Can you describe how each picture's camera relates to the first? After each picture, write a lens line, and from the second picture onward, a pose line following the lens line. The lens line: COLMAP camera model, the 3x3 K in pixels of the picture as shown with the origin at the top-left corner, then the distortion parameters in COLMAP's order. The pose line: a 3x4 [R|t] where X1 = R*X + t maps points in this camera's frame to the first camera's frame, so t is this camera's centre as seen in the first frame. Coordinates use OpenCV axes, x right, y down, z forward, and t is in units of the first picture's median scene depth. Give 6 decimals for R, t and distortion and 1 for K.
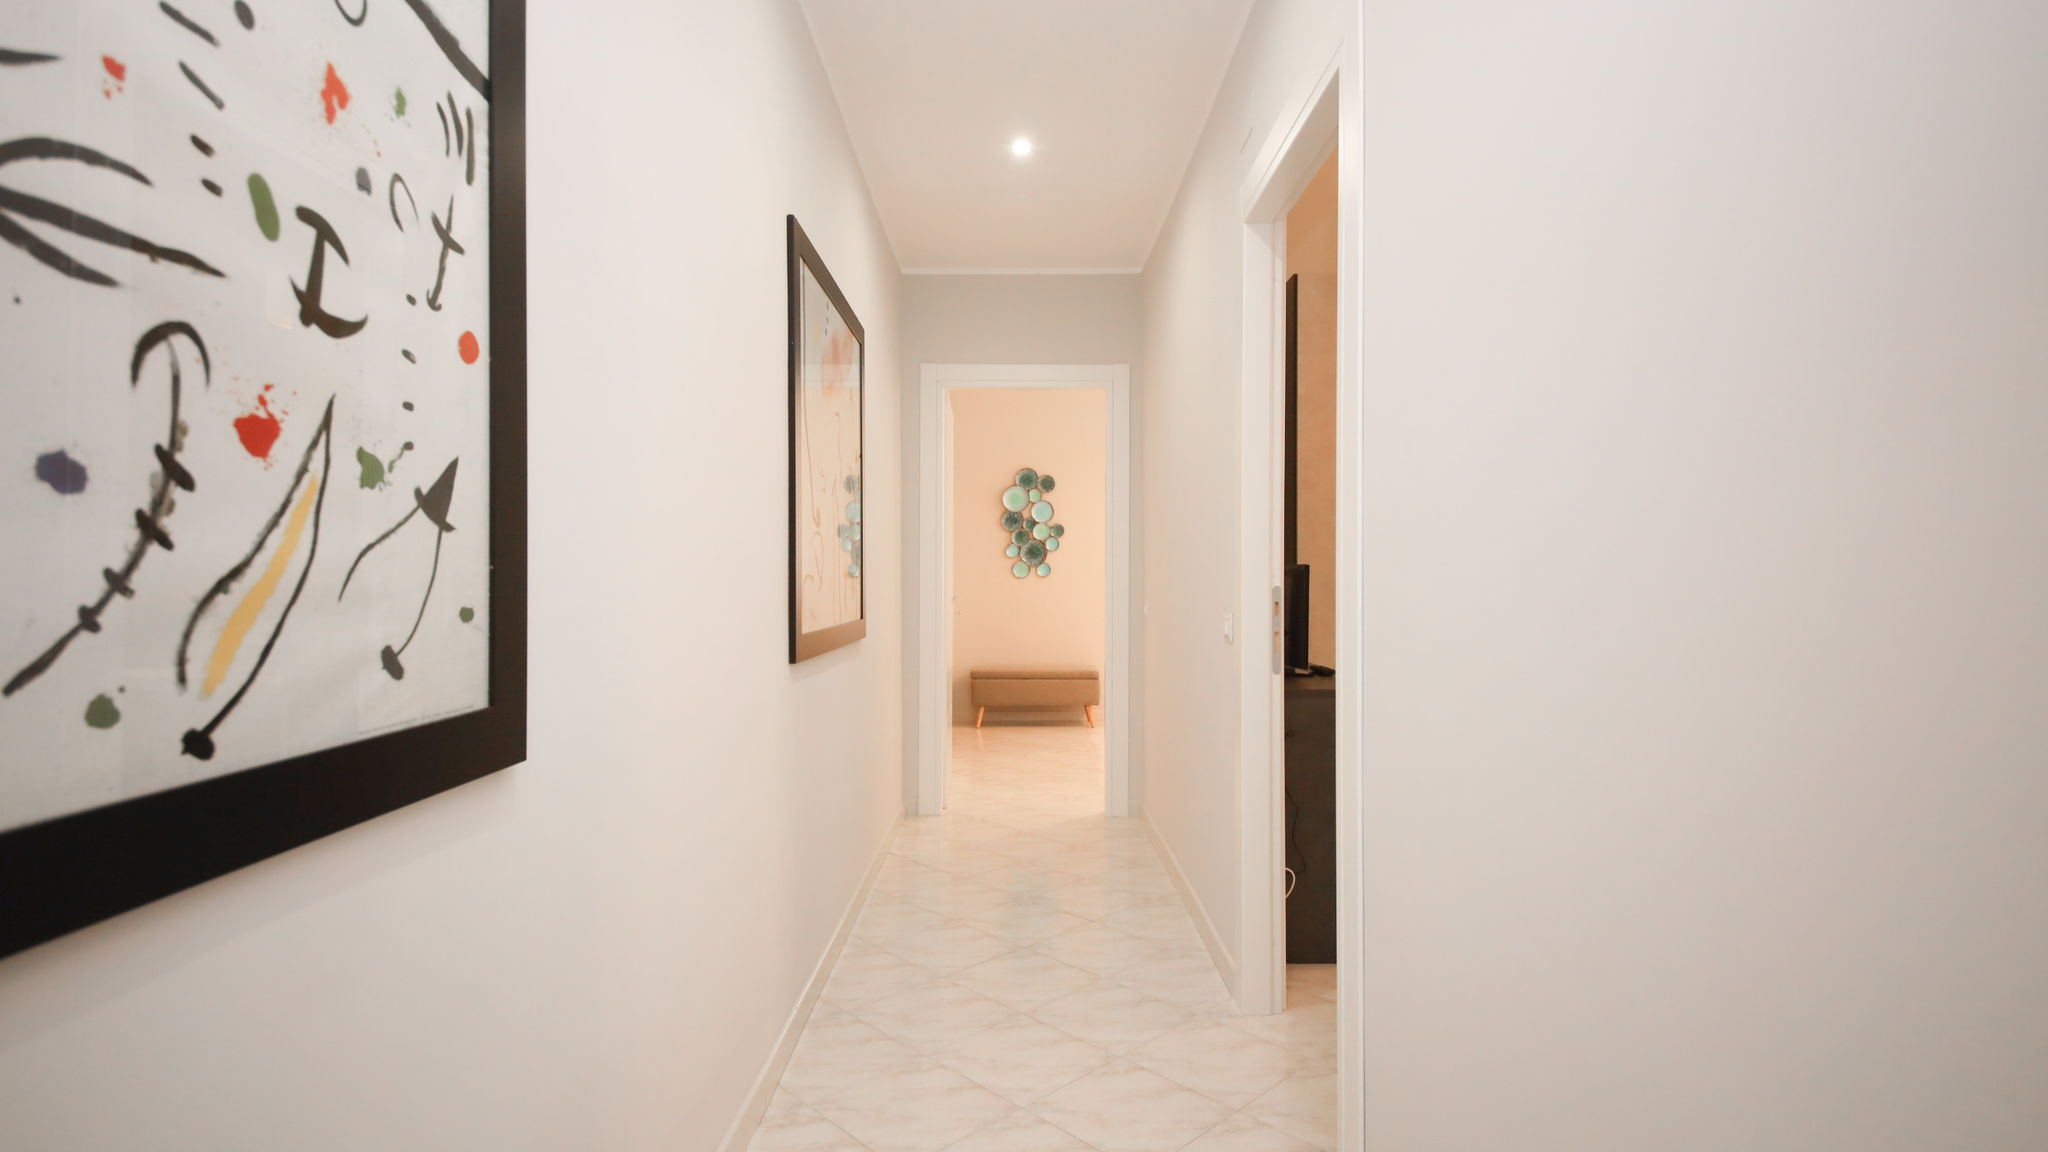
lens RADIAL K [[946.5, 0, 1024.0], [0, 946.5, 576.0], [0, 0, 1]] dist [-0.021396, 0.000011]
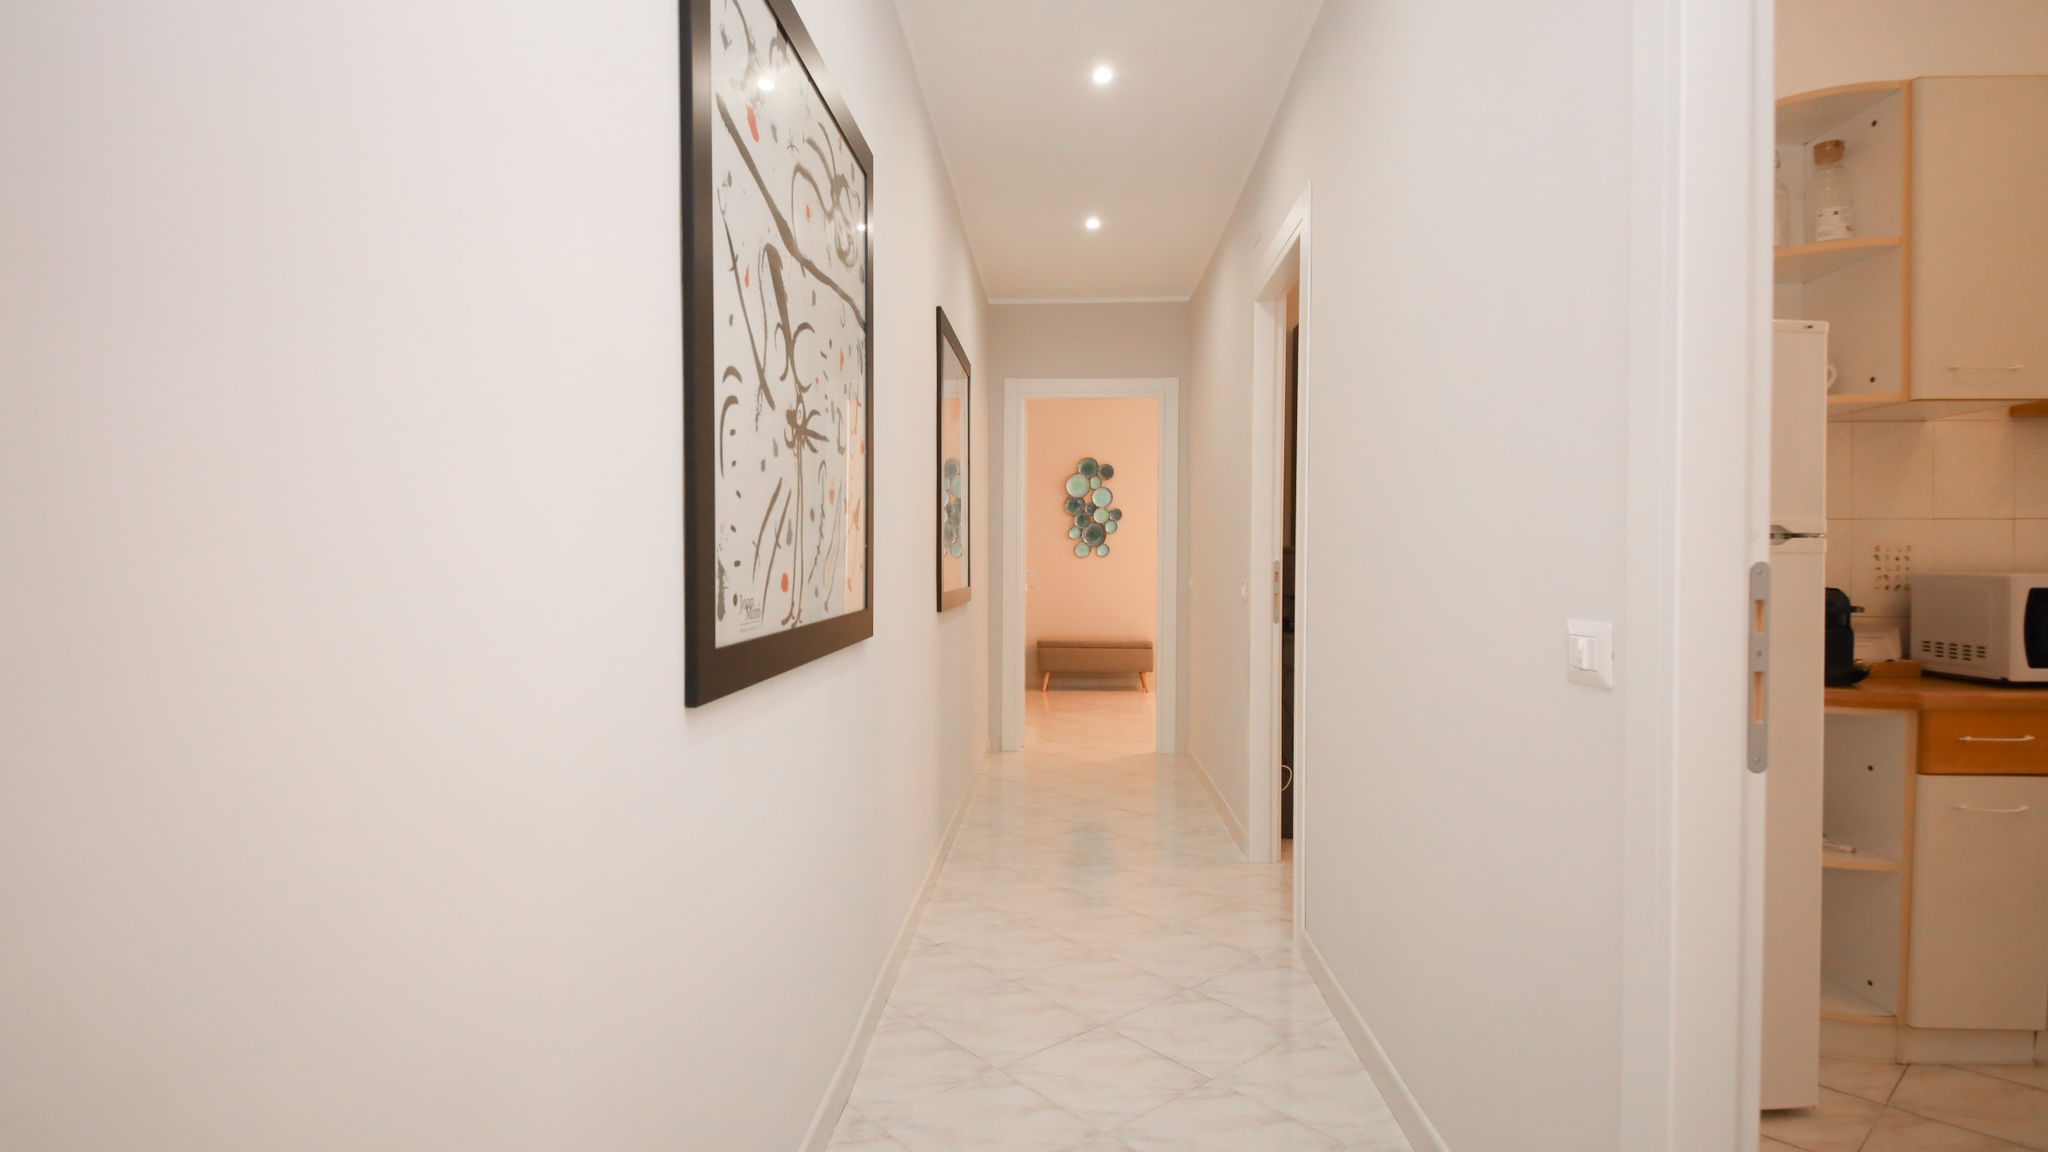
lens RADIAL K [[995.1, 0, 1024.0], [0, 995.1, 576.0], [0, 0, 1]] dist [0.002895, -0.017209]
pose [[0.998564, 0.004194, -0.053408, -0.014683], [-0.003194, 0.999818, 0.018802, 0.003305], [0.053477, -0.018604, 0.998396, -0.259566]]
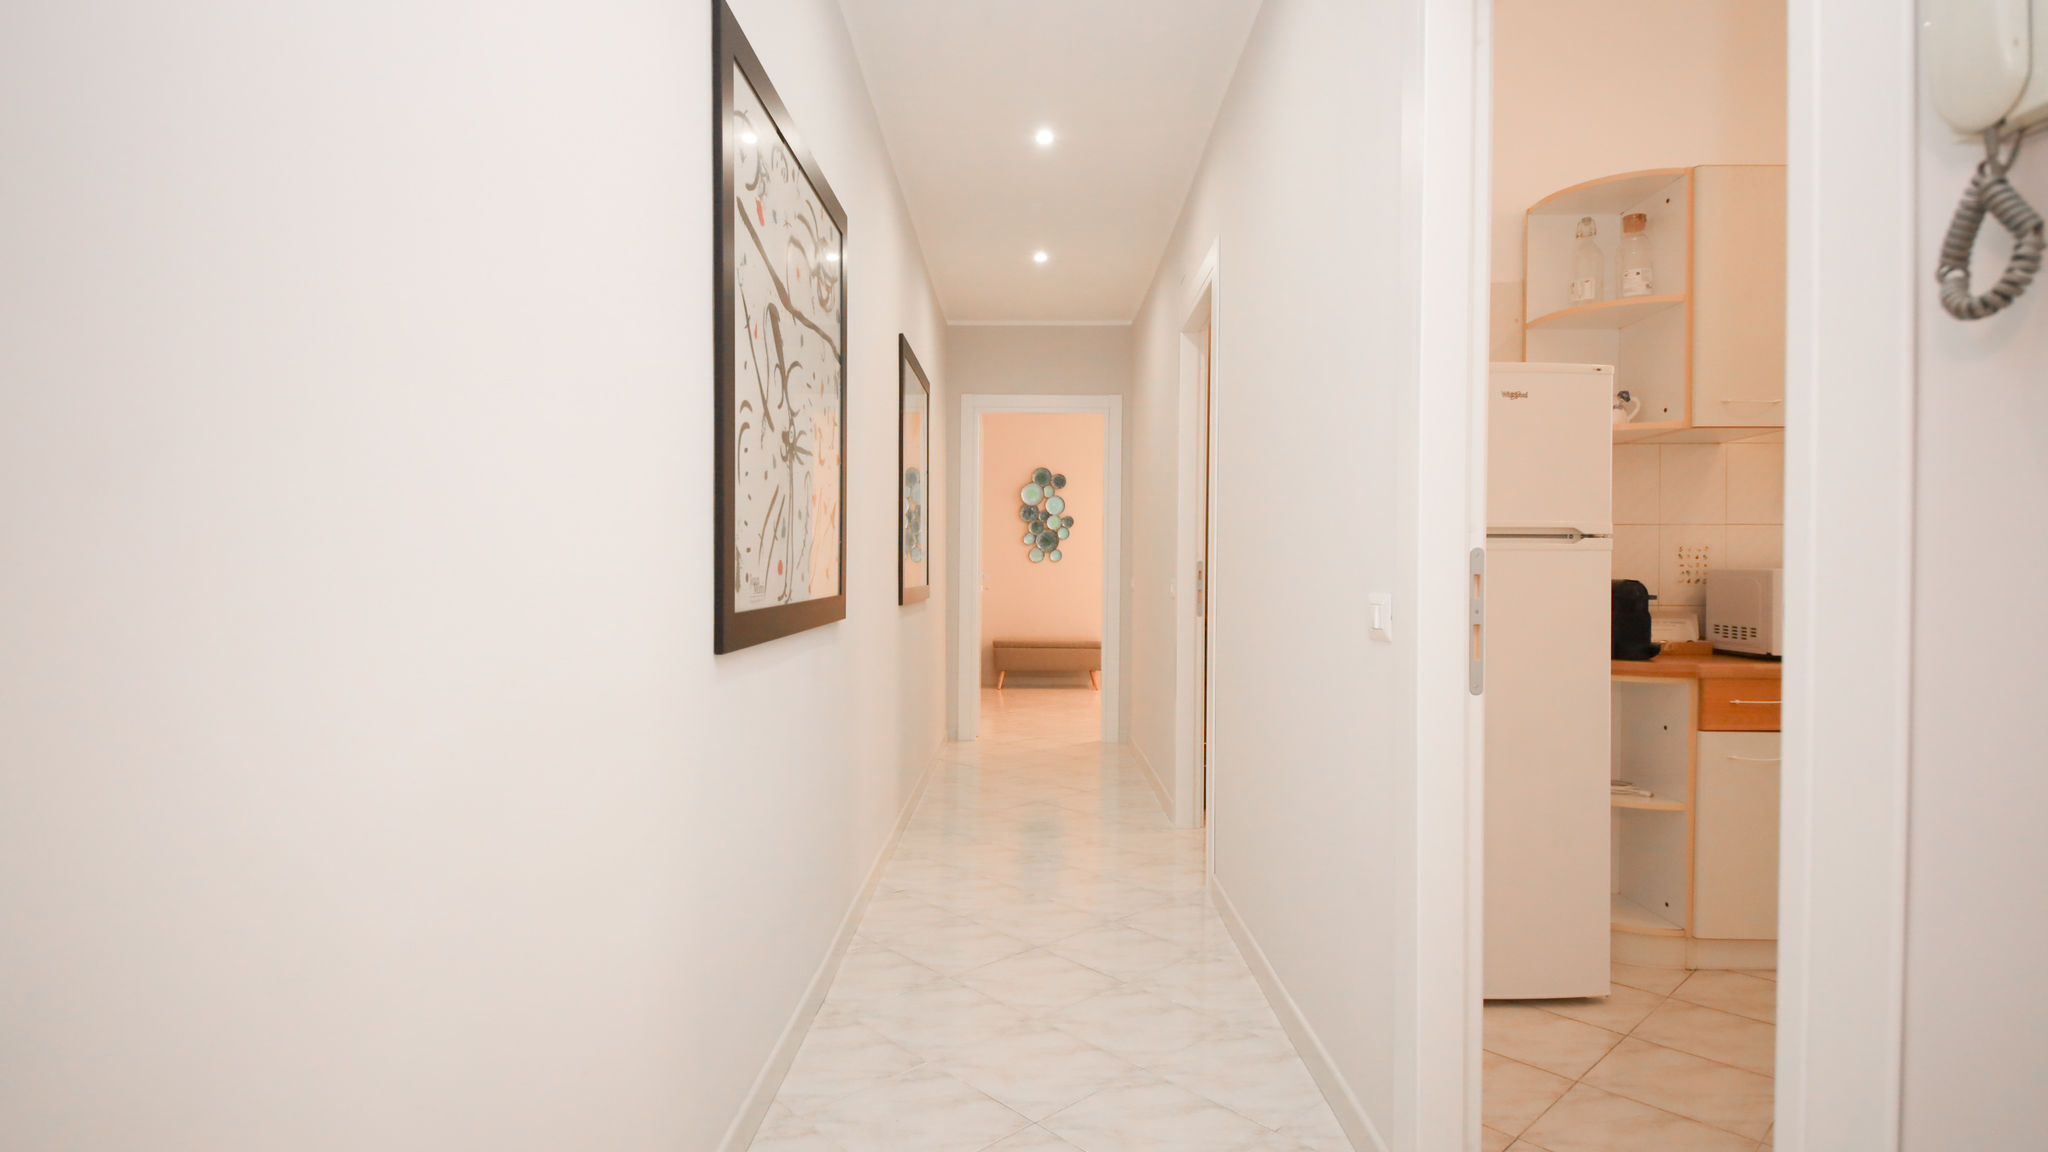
lens RADIAL K [[995.1, 0, 1024.0], [0, 995.1, 576.0], [0, 0, 1]] dist [0.002895, -0.017209]
pose [[0.999890, 0.006613, -0.013279, -0.003052], [-0.006482, 0.999930, 0.009873, 0.010972], [0.013344, -0.009786, 0.999863, -0.354513]]
